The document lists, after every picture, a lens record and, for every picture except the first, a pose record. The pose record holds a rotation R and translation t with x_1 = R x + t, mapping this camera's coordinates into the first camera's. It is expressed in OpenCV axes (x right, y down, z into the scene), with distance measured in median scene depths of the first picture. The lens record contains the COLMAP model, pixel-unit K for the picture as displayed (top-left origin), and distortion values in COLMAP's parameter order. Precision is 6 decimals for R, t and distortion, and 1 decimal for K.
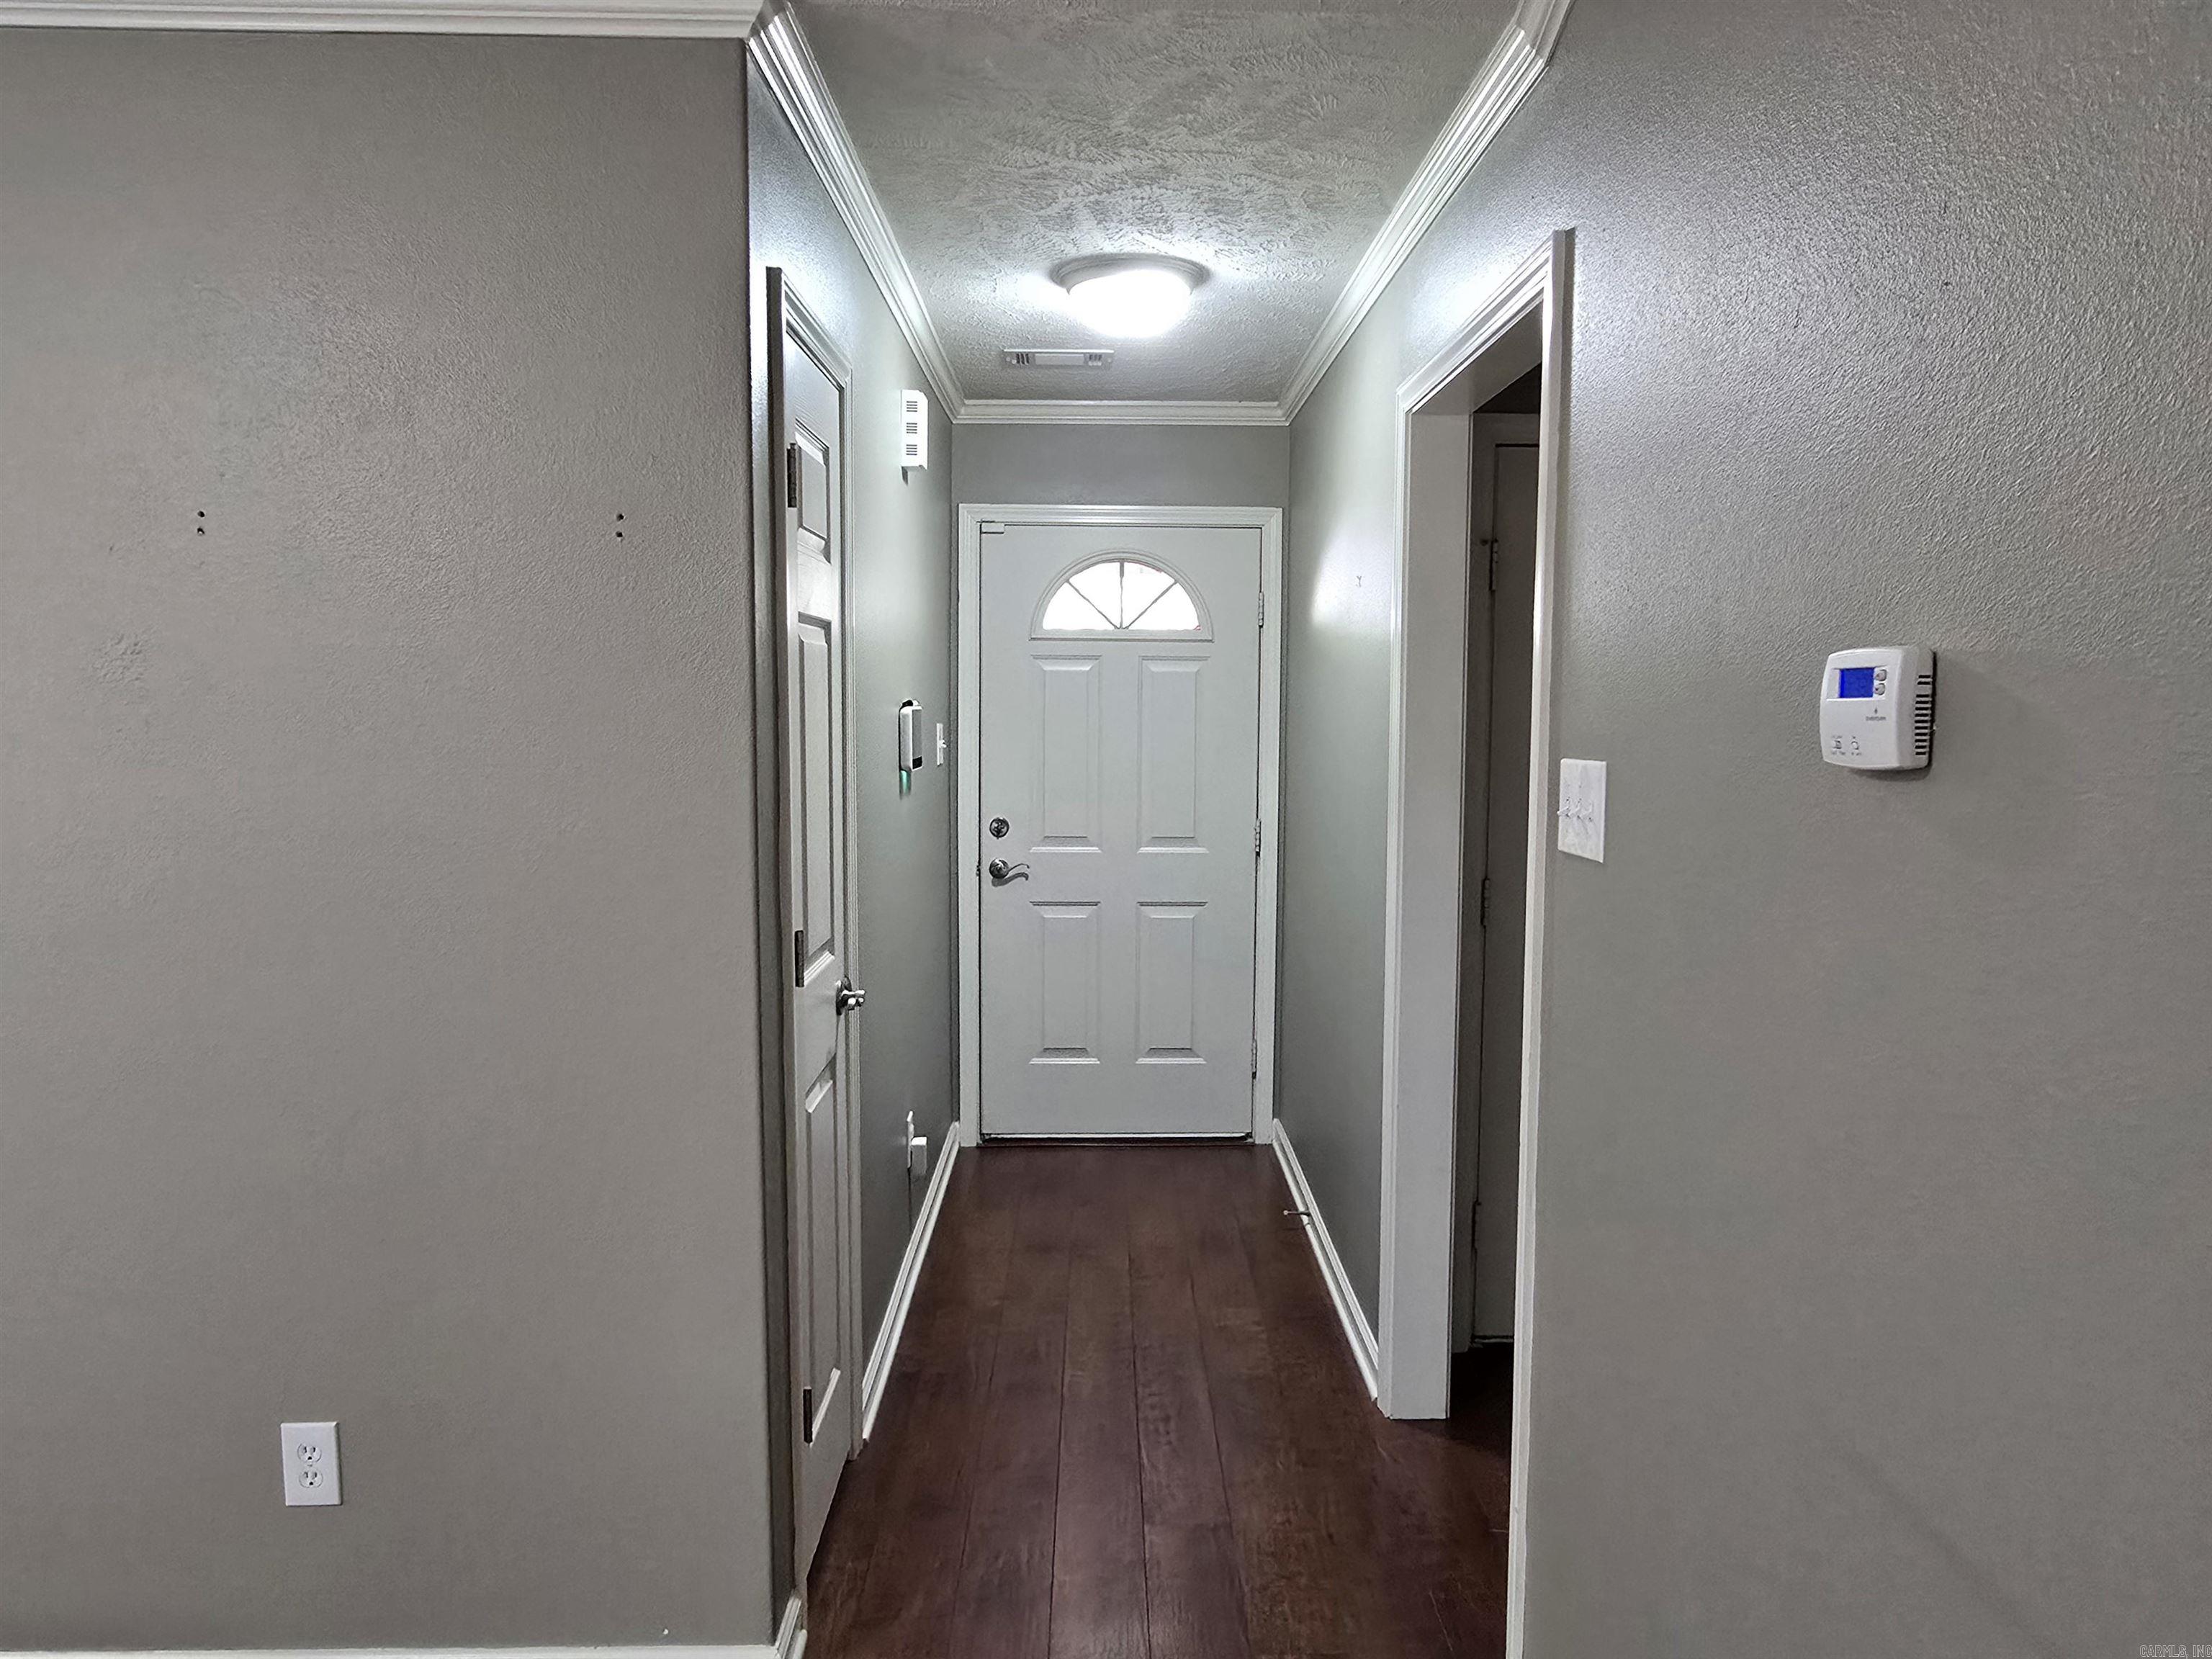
lens RADIAL K [[1526.6, 0, 1106.0], [0, 1526.6, 829.5], [0, 0, 1]] dist [-0.002385, -0.000822]
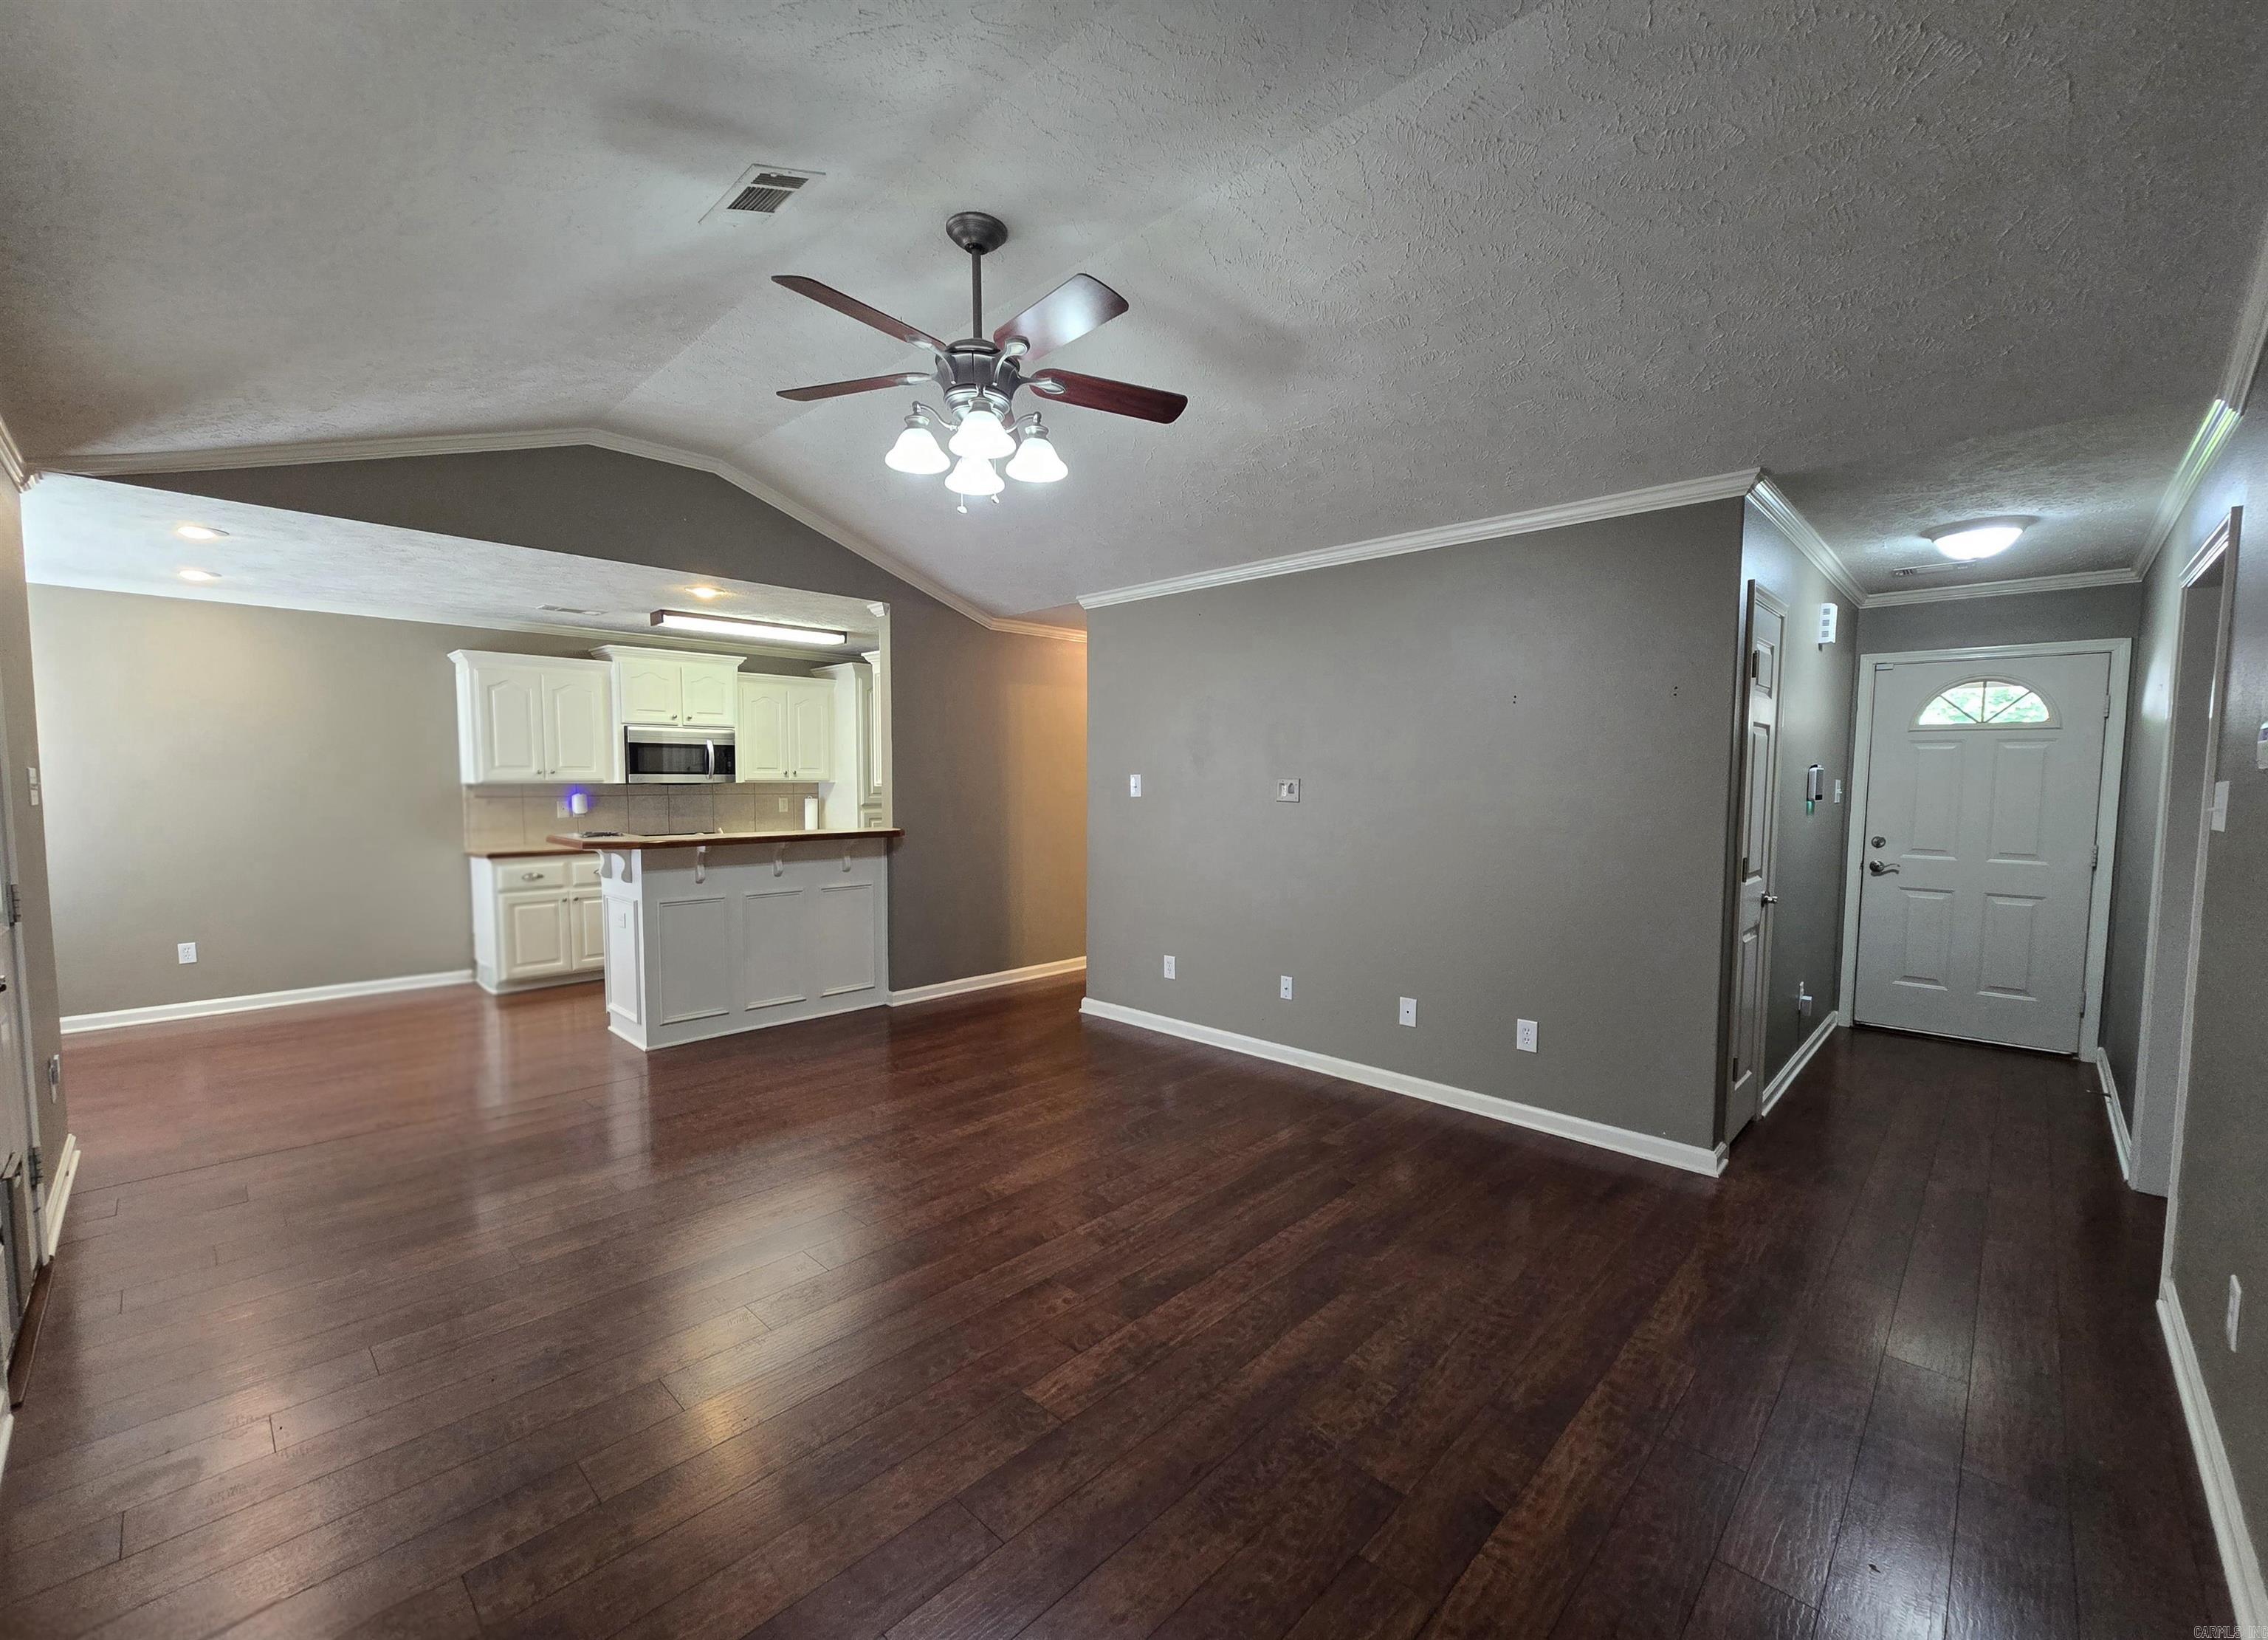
lens RADIAL K [[923.3, 0, 1132.6], [0, 923.3, 842.1], [0, 0, 1]] dist [-0.009801, 0.000142]
pose [[0.711633, 0.049631, -0.700796, 0.075164], [-0.061423, 0.998077, 0.008312, 0.056689], [0.699861, 0.037130, 0.713313, -0.426998]]
